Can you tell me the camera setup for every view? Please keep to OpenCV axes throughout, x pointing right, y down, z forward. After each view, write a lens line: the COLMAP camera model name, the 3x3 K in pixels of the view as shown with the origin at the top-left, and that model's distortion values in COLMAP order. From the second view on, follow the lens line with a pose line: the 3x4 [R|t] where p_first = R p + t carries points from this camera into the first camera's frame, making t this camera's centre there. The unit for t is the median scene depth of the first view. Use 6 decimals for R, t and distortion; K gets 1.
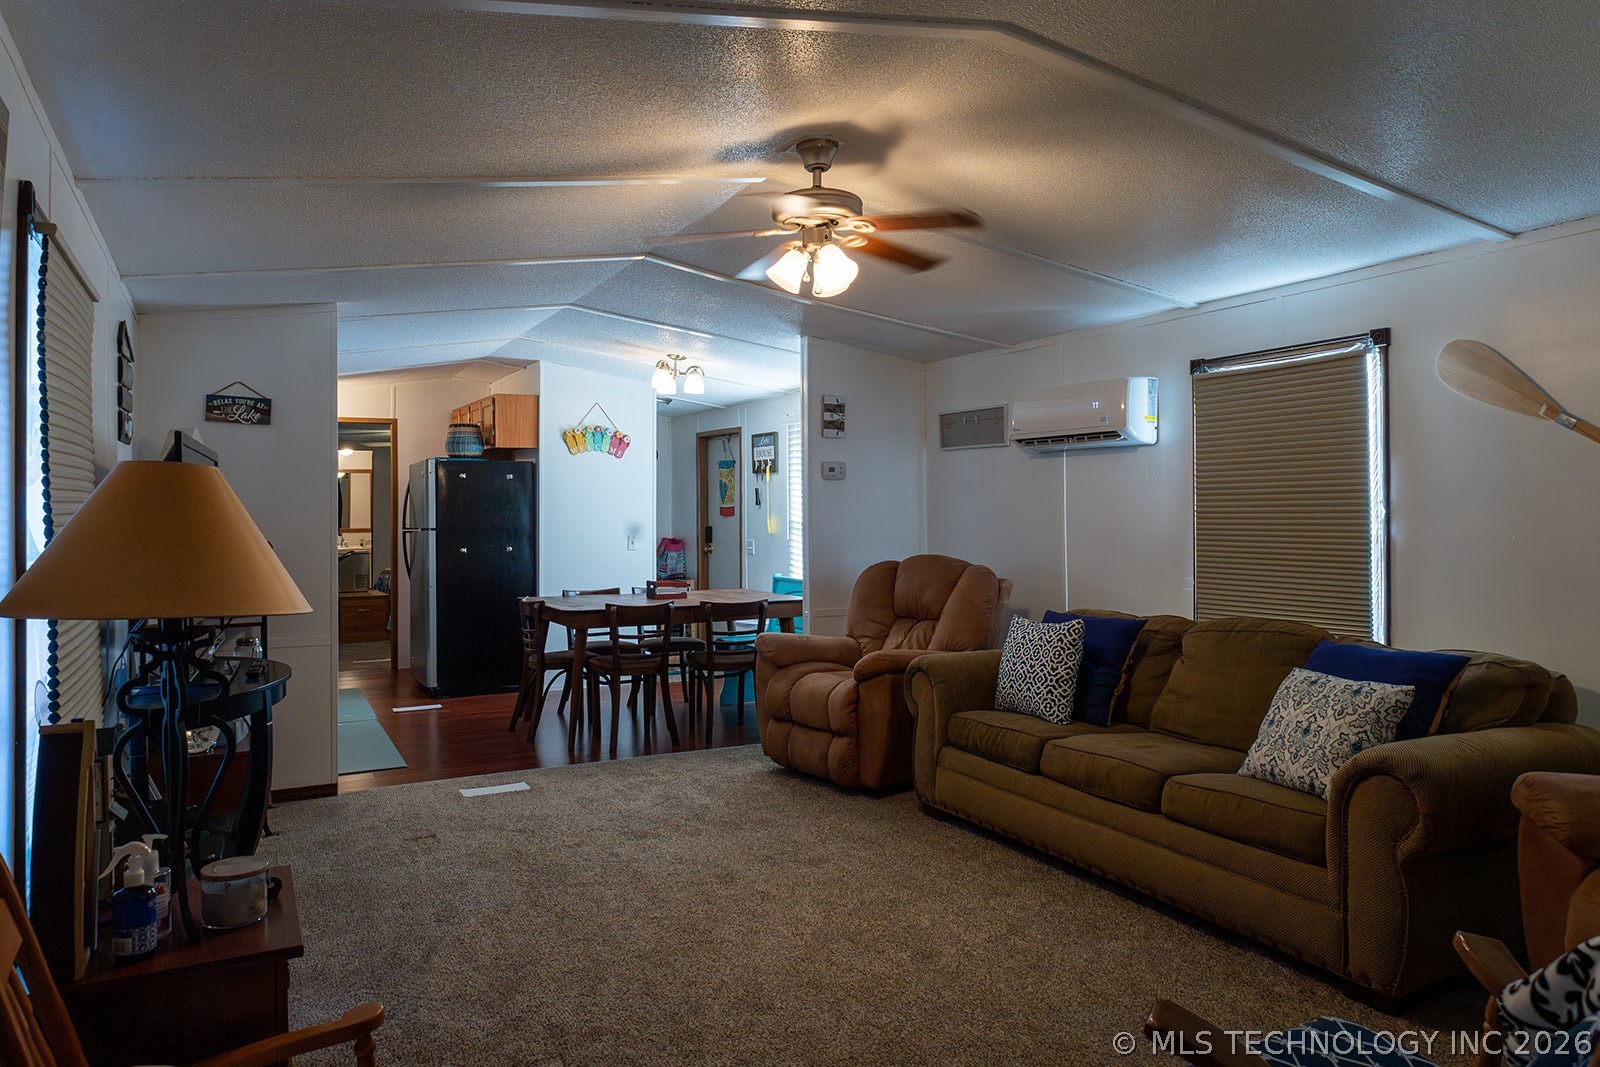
lens RADIAL K [[1118.7, 0, 798.0], [0, 1118.7, 508.7], [0, 0, 1]] dist [-0.001501, 0.000032]
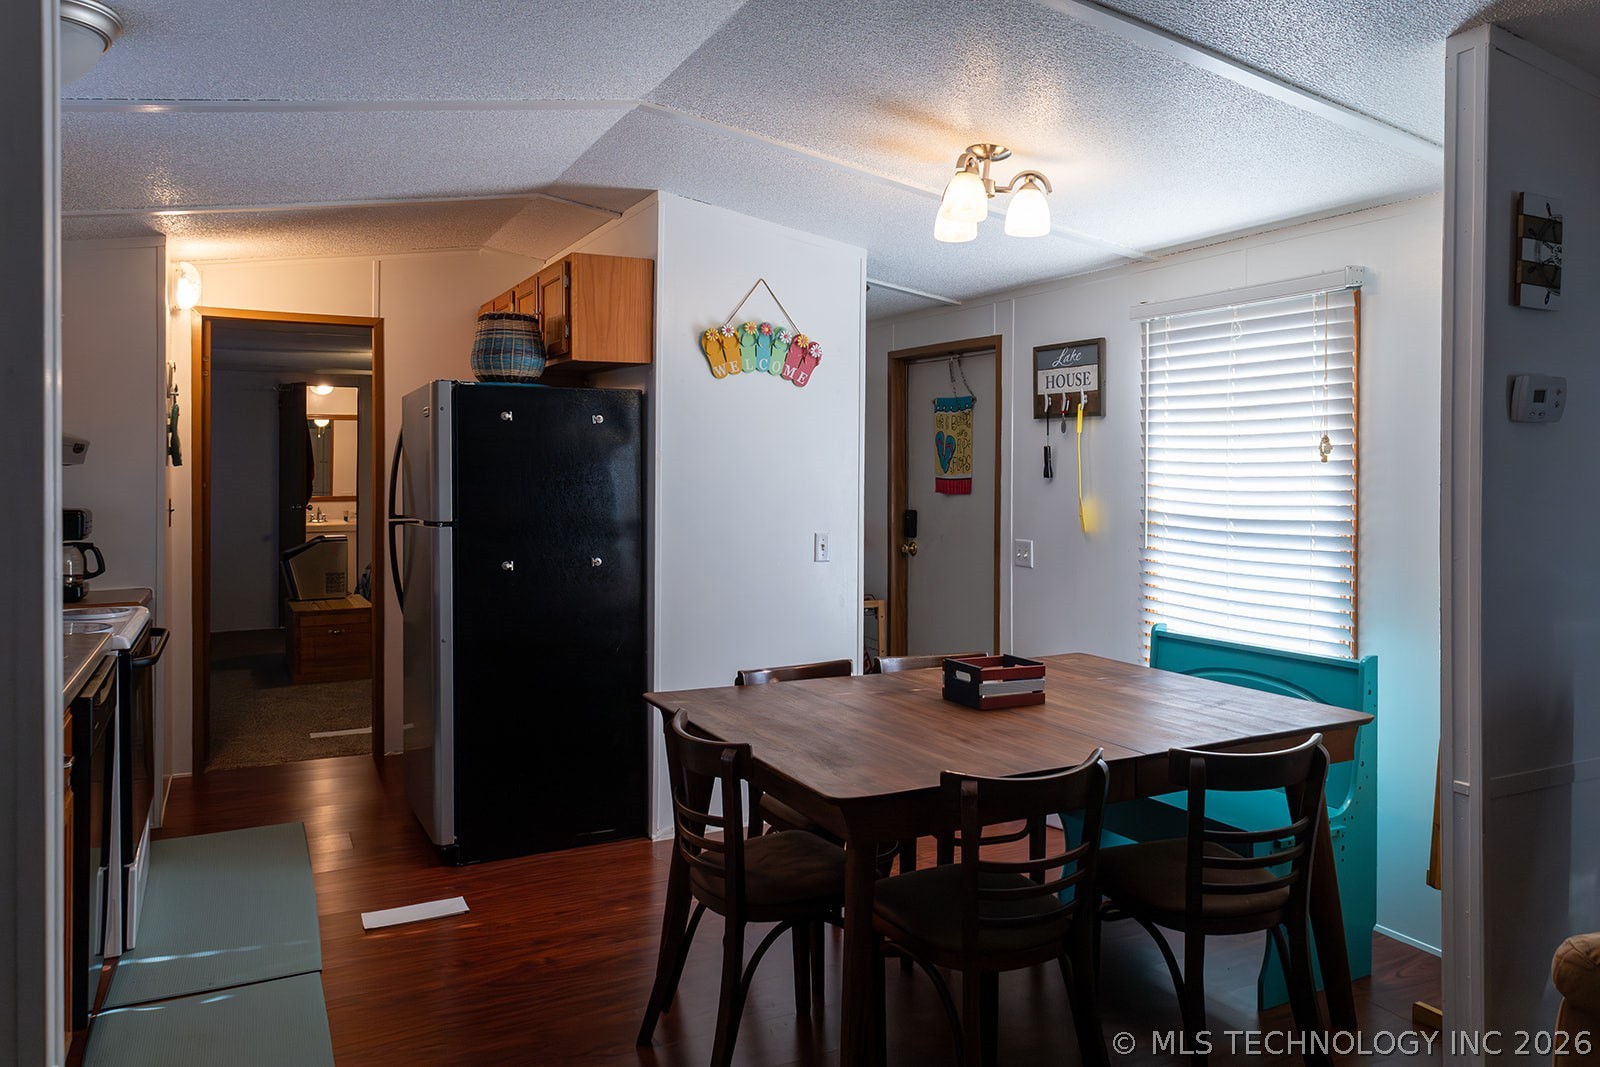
lens RADIAL K [[1112.6, 0, 781.1], [0, 1112.6, 482.9], [0, 0, 1]] dist [0.005755, 0.002407]
pose [[0.999786, 0.008913, -0.018674, -0.161600], [-0.008636, 0.999853, 0.014836, -0.007764], [0.018803, -0.014671, 0.999716, 0.486829]]
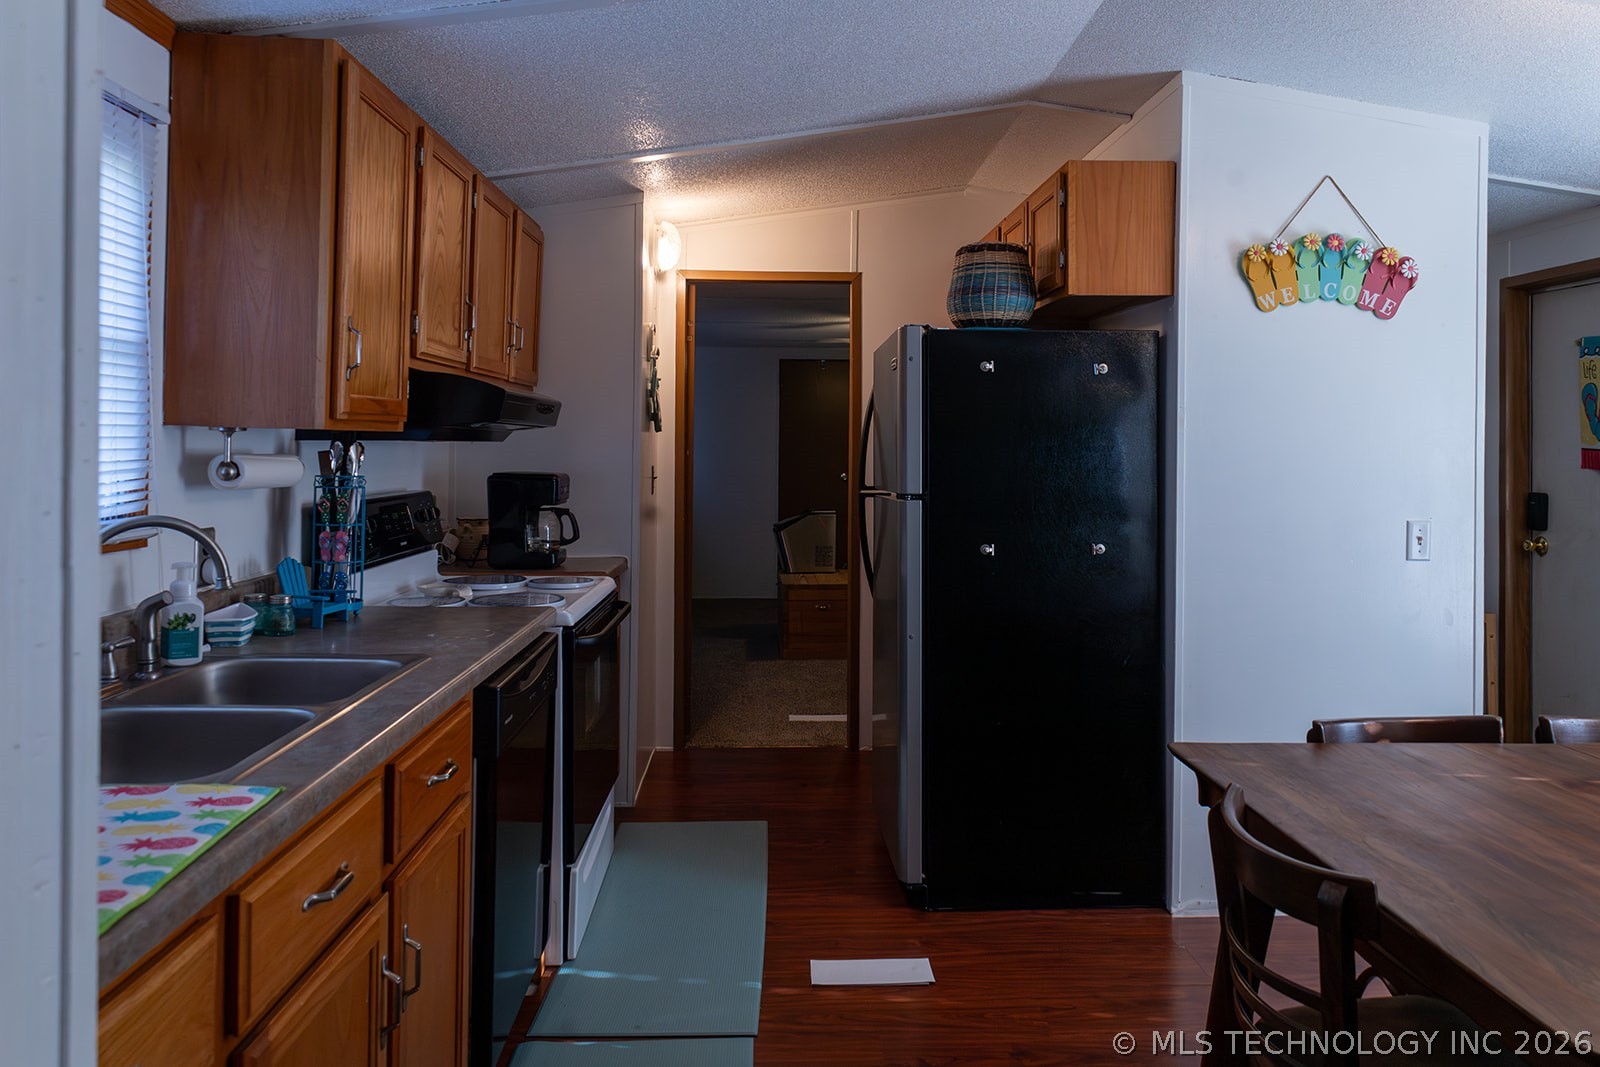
lens RADIAL K [[1096.5, 0, 798.8], [0, 1096.5, 447.4], [0, 0, 1]] dist [0.000757, 0.000768]
pose [[0.902094, 0.010905, -0.431402, -0.181649], [-0.009639, 0.999940, 0.005120, -0.001329], [0.431432, -0.000460, 0.902145, 0.585691]]
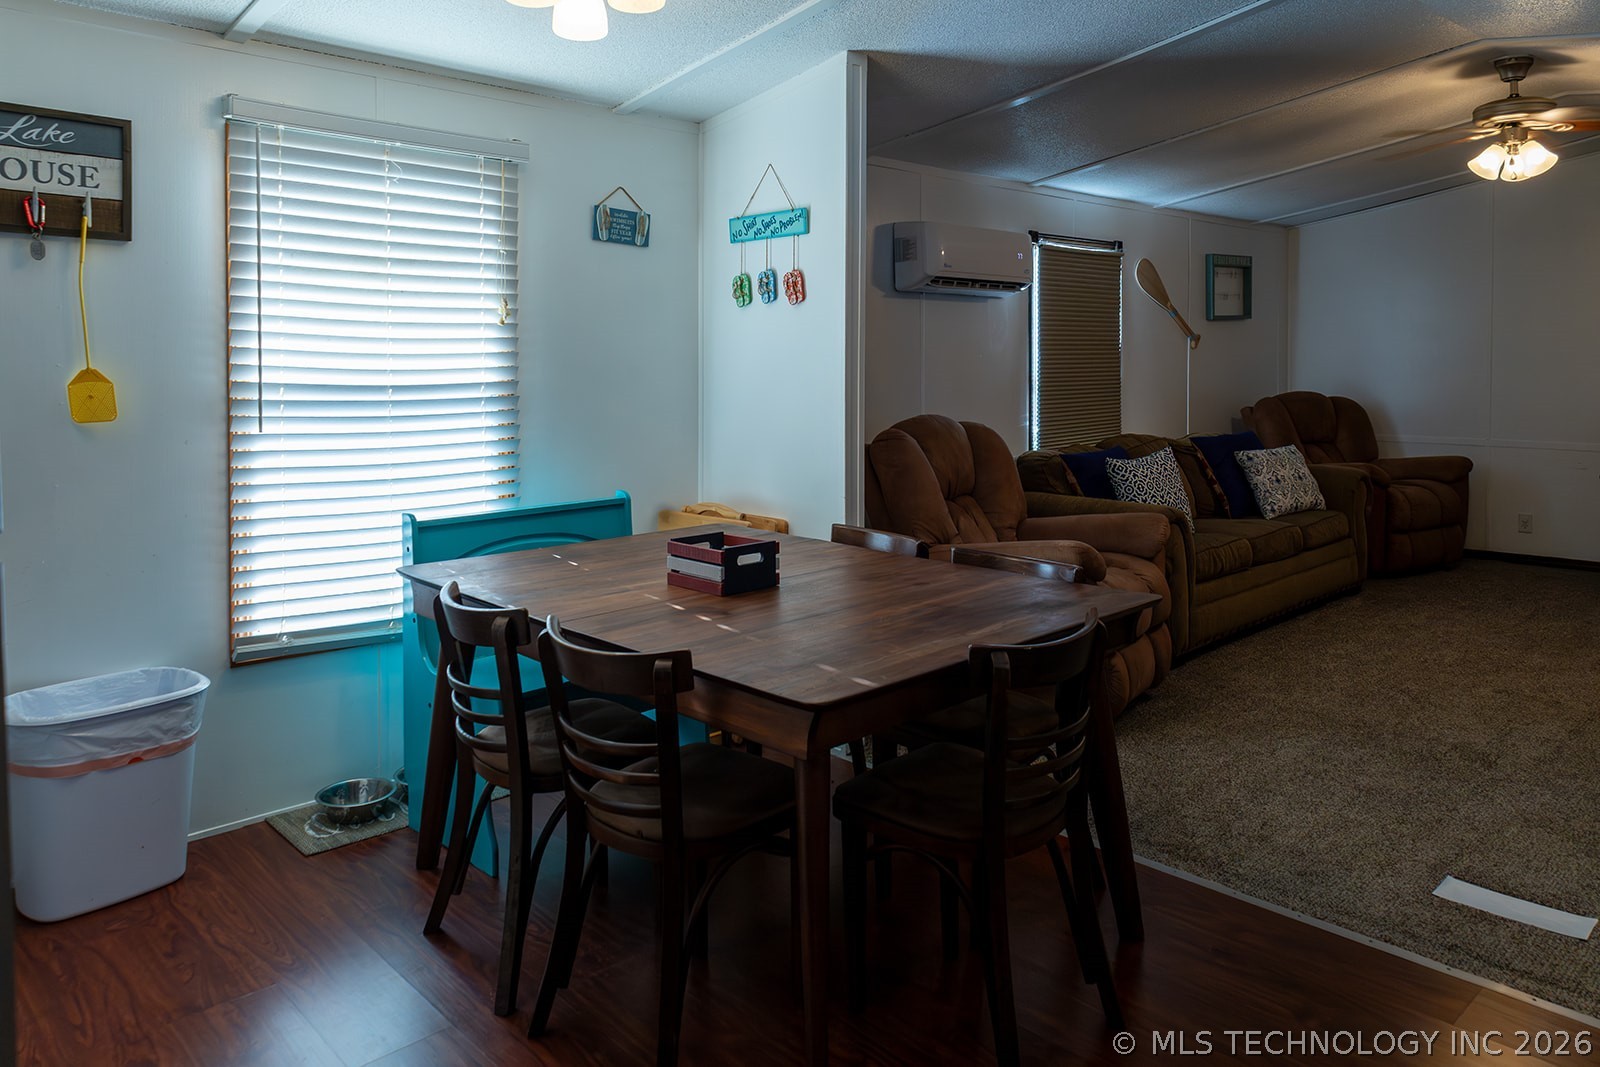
lens RADIAL K [[1132.0, 0, 804.1], [0, 1132.0, 383.0], [0, 0, 1]] dist [0.004672, 0.004341]
pose [[-0.297758, -0.013493, 0.954546, -0.417136], [-0.004578, 0.999909, 0.012707, 0.005339], [-0.954631, -0.000586, -0.297792, 0.923557]]
